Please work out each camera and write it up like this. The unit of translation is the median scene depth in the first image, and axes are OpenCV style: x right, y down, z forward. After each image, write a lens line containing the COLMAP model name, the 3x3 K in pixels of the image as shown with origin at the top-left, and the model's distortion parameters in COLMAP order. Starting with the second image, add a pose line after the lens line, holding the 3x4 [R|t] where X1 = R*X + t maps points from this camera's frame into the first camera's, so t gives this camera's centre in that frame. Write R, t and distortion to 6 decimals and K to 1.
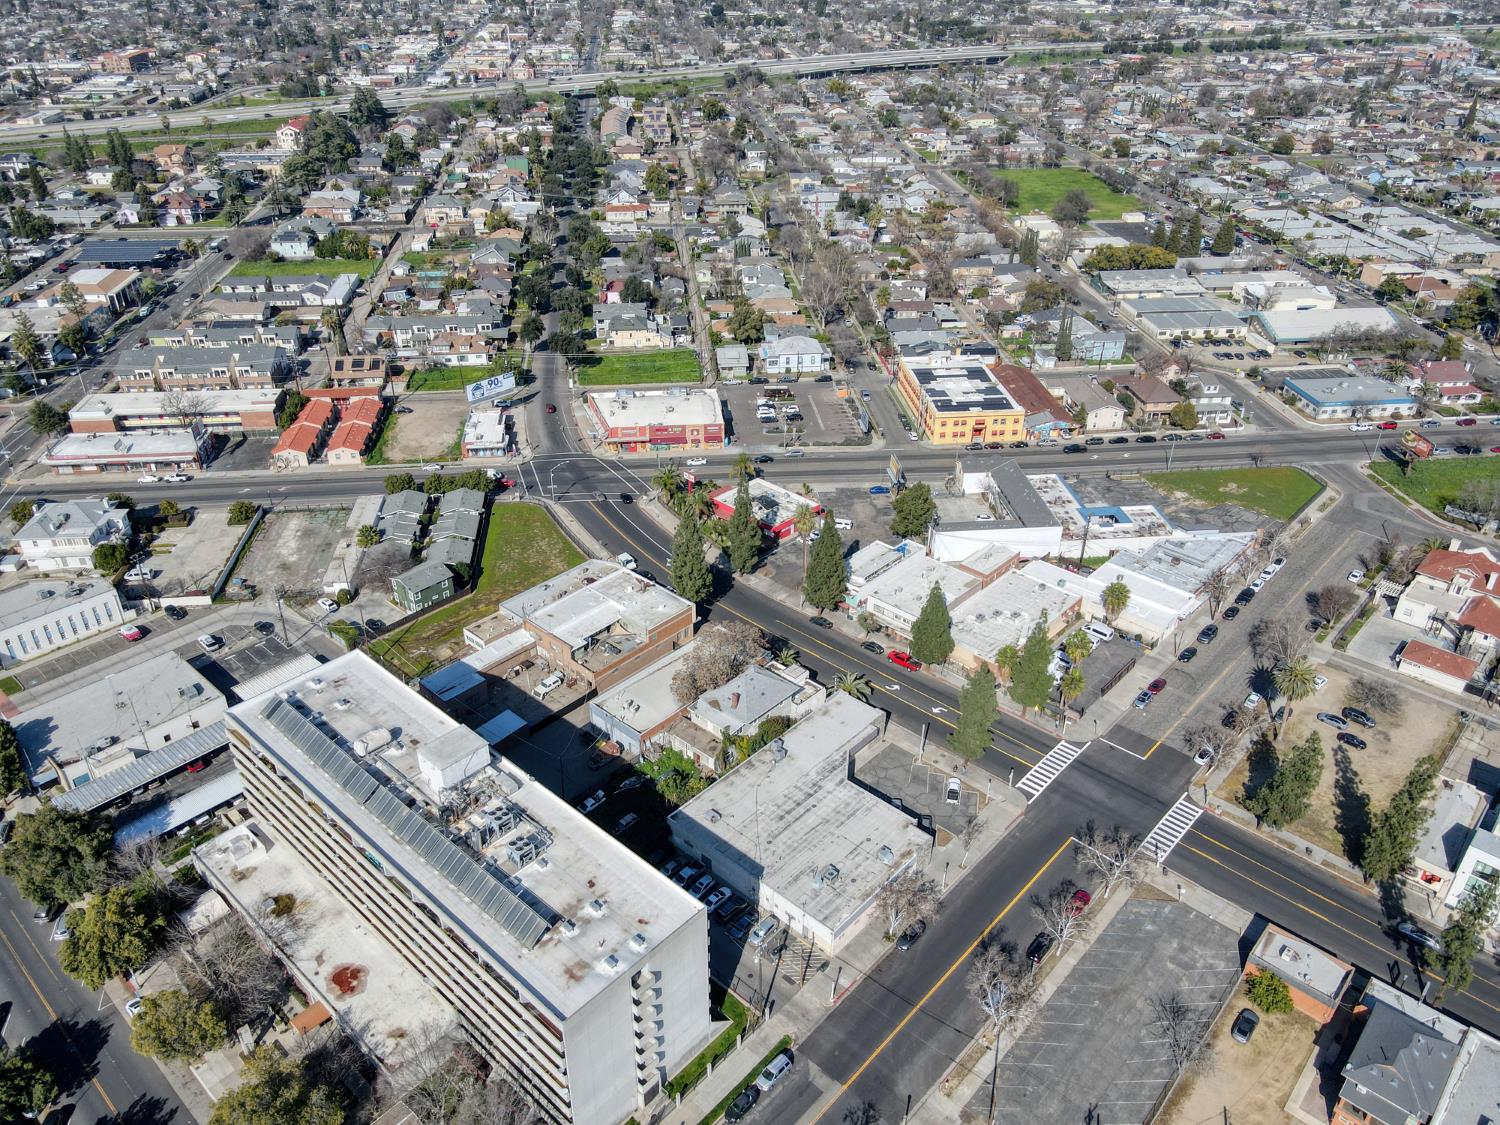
lens RADIAL K [[1100.2, 0, 750.0], [0, 1100.2, 562.5], [0, 0, 1]] dist [0.006254, 0.025444]
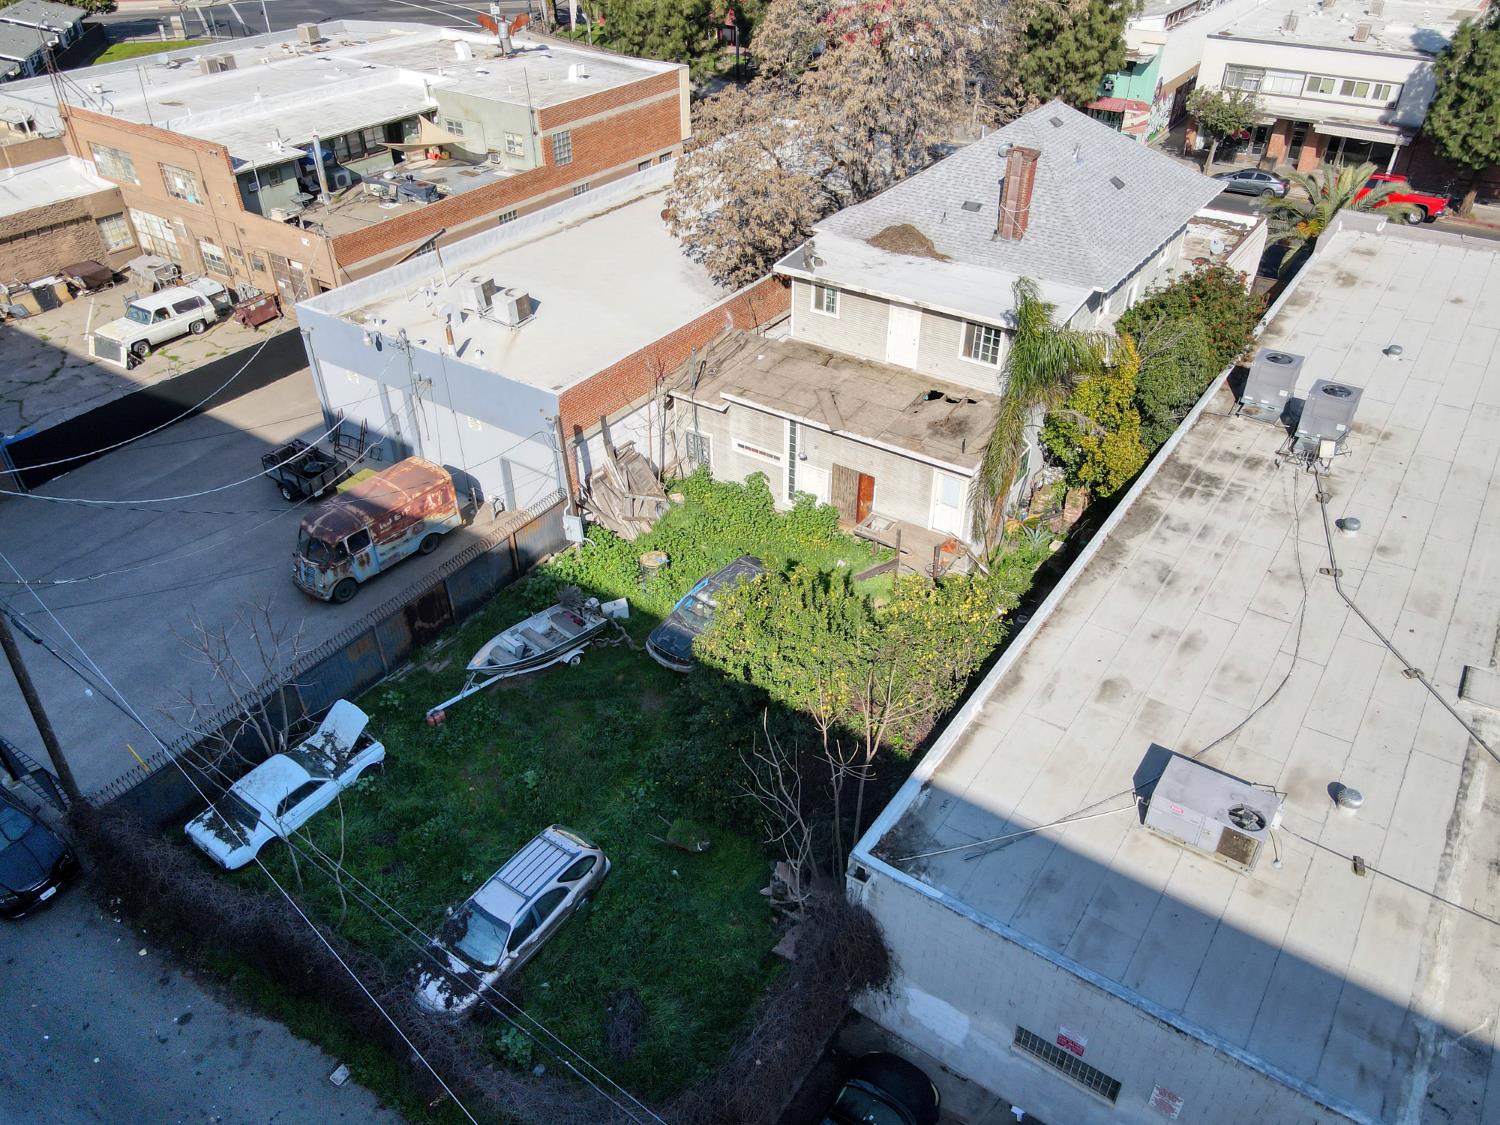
lens RADIAL K [[1100.2, 0, 750.0], [0, 1100.2, 562.5], [0, 0, 1]] dist [0.006254, 0.025444]
pose [[0.990829, -0.087973, 0.102562, -0.054368], [0.078574, 0.992622, 0.092342, 0.104876], [-0.109929, -0.083437, 0.990431, 0.496359]]
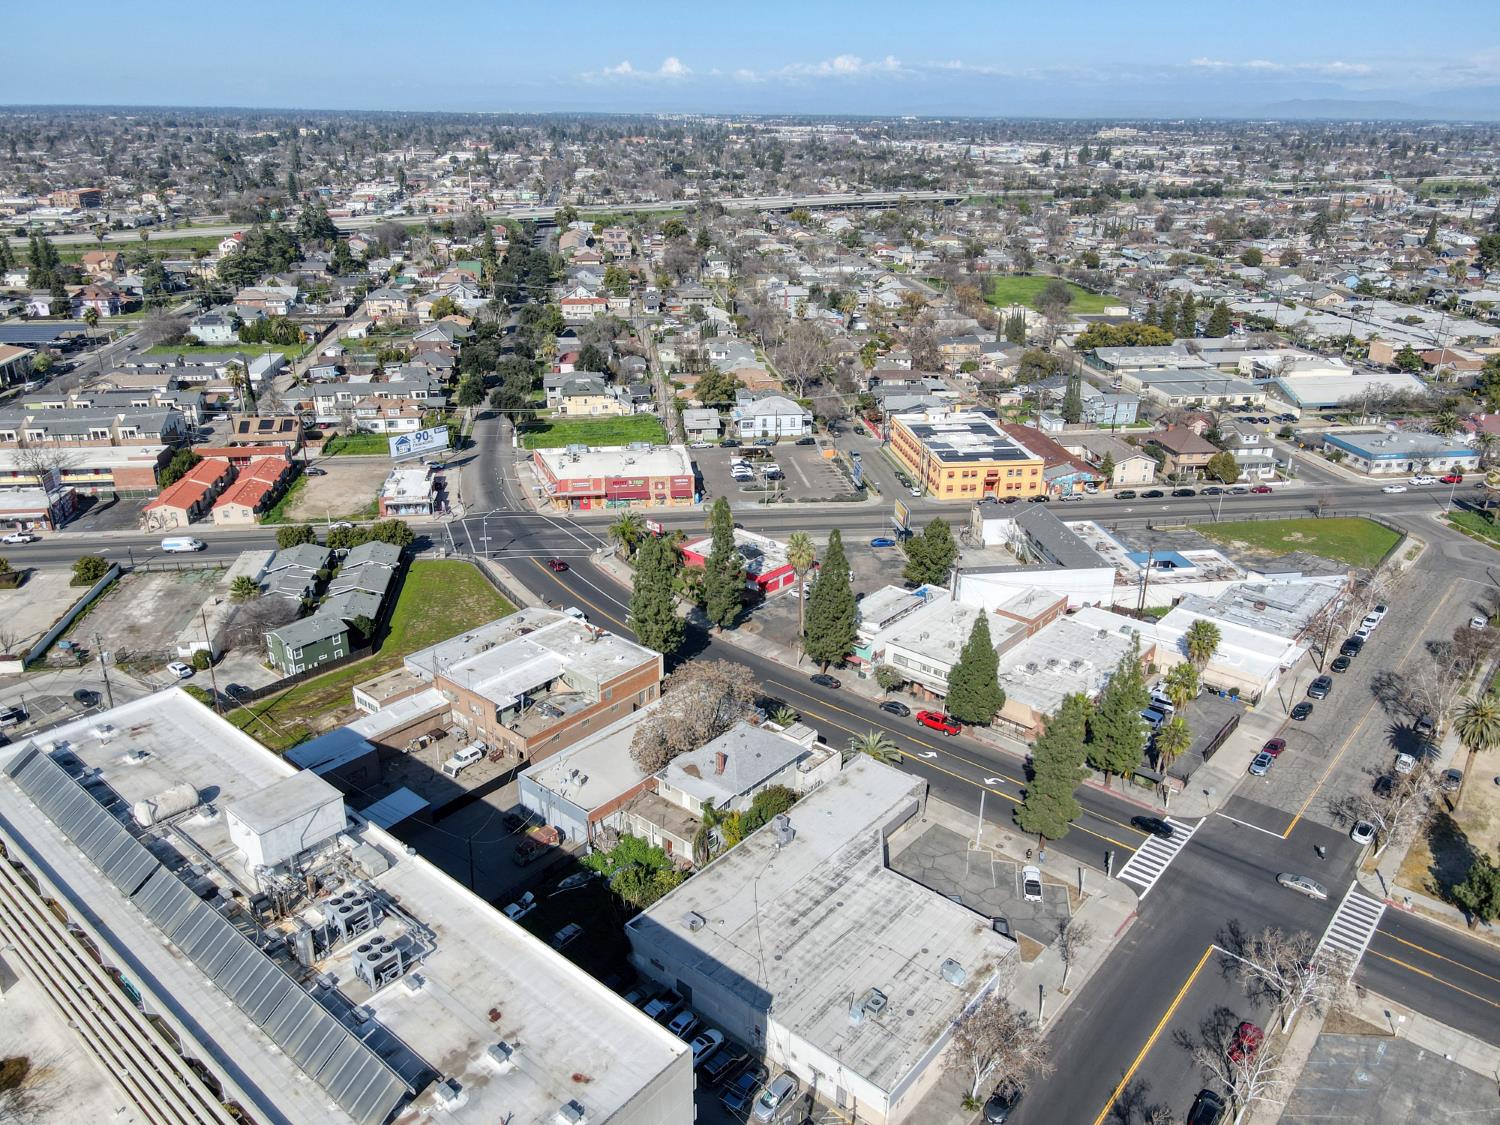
lens RADIAL K [[1100.2, 0, 750.0], [0, 1100.2, 562.5], [0, 0, 1]] dist [0.006254, 0.025444]
pose [[0.999289, -0.010195, 0.036289, -0.011754], [0.015334, 0.989416, -0.144292, 0.061882], [-0.034434, 0.144746, 0.988869, 0.166990]]
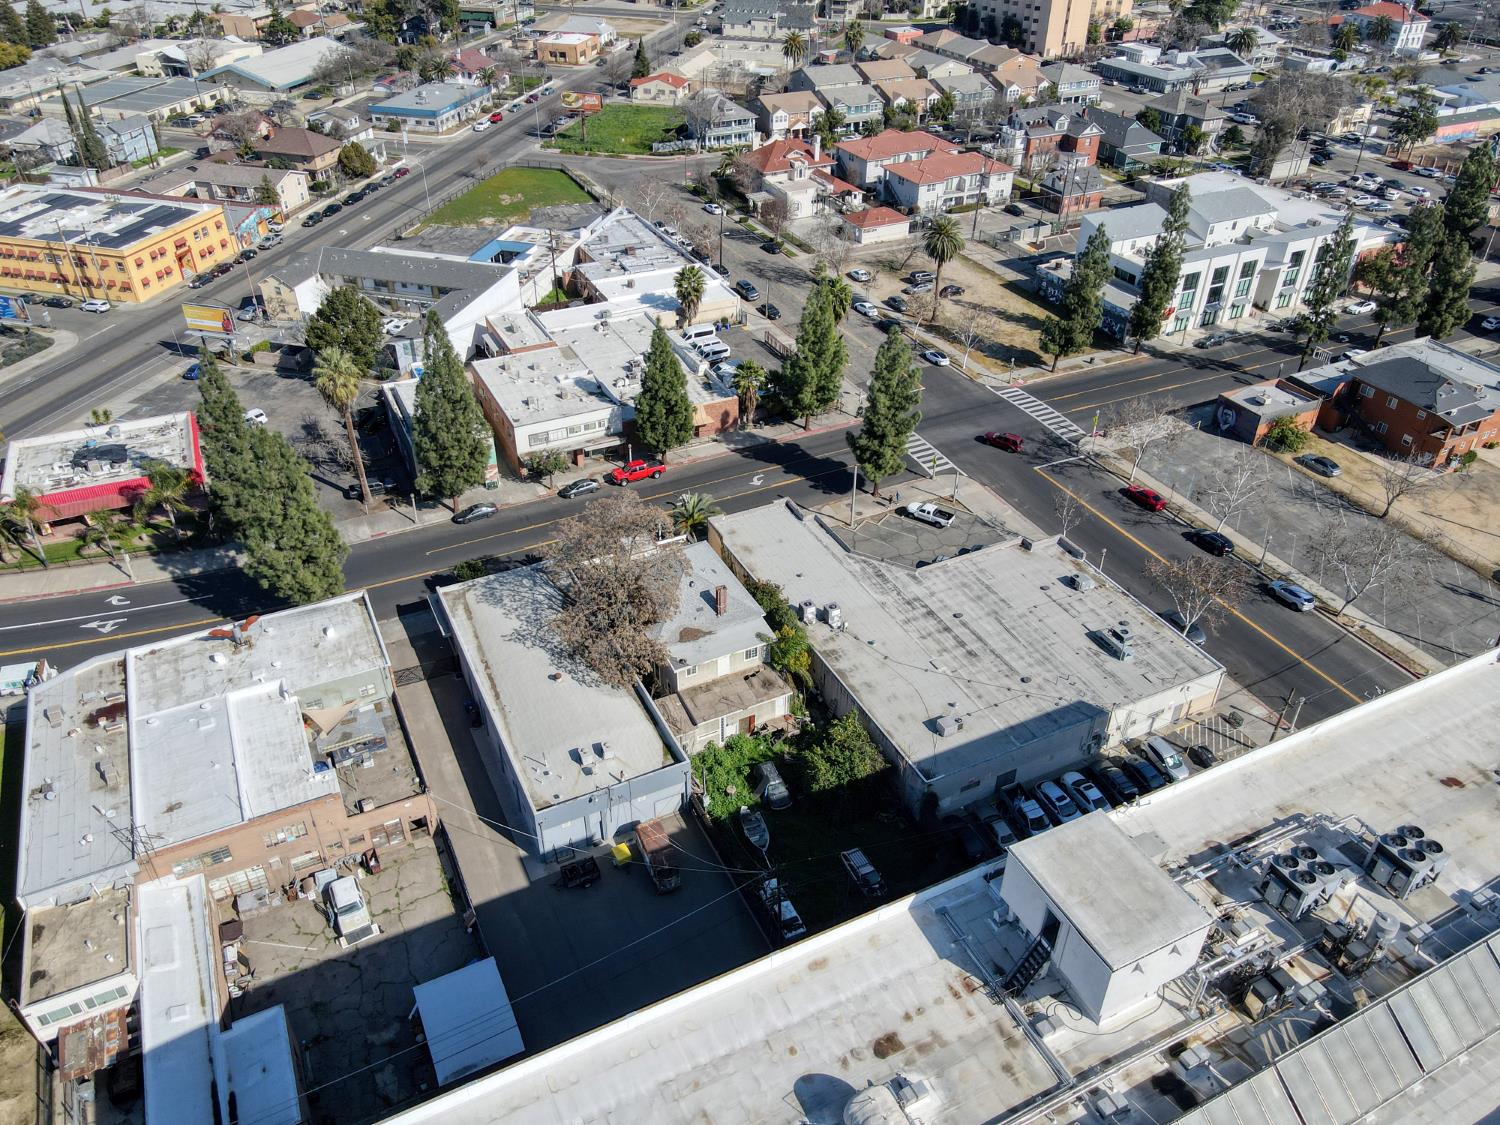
lens RADIAL K [[1098.0, 0, 753.8], [0, 1098.0, 565.4], [0, 0, 1]] dist [0.026451, -0.025872]
pose [[0.362028, -0.539507, 0.760177, -0.253344], [0.471864, 0.809358, 0.349691, -0.043313], [-0.803916, 0.232102, 0.547584, 0.426045]]
